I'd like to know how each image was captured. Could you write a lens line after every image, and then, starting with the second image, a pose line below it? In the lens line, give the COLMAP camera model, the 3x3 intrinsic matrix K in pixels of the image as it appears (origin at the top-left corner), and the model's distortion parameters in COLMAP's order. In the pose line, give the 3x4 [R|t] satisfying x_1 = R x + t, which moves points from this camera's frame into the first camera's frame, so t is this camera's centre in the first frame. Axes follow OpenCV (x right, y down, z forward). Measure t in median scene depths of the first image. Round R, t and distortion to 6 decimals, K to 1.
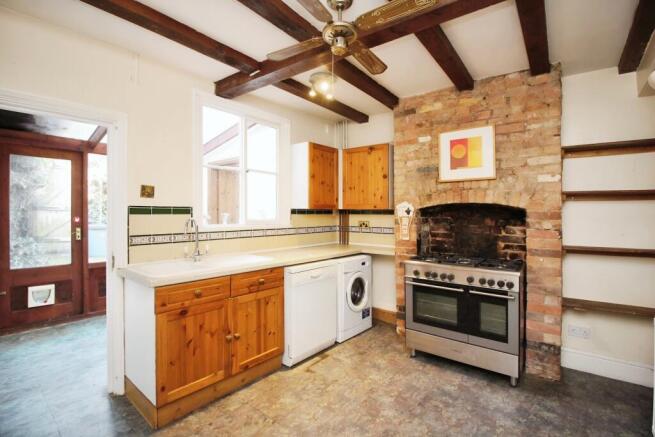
lens RADIAL K [[303.7, 0, 328.5], [0, 303.7, 209.1], [0, 0, 1]] dist [-0.002201, -0.000390]
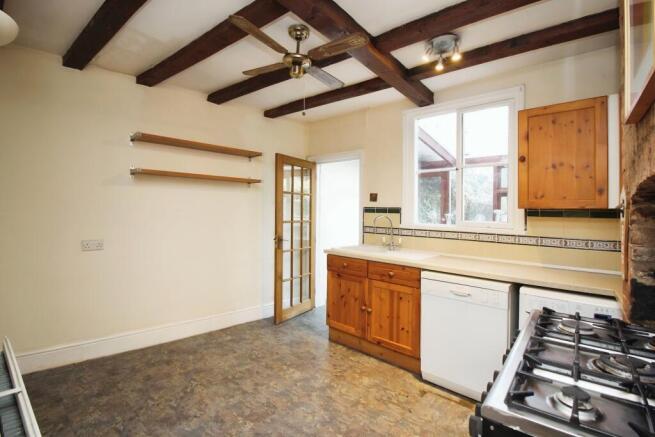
lens RADIAL K [[303.7, 0, 328.5], [0, 303.7, 209.1], [0, 0, 1]] dist [-0.002201, -0.000390]
pose [[-0.013559, -0.006579, -0.999886, 0.818970], [-0.008007, 0.999947, -0.006471, 0.009815], [0.999876, 0.007919, -0.013611, 0.731749]]
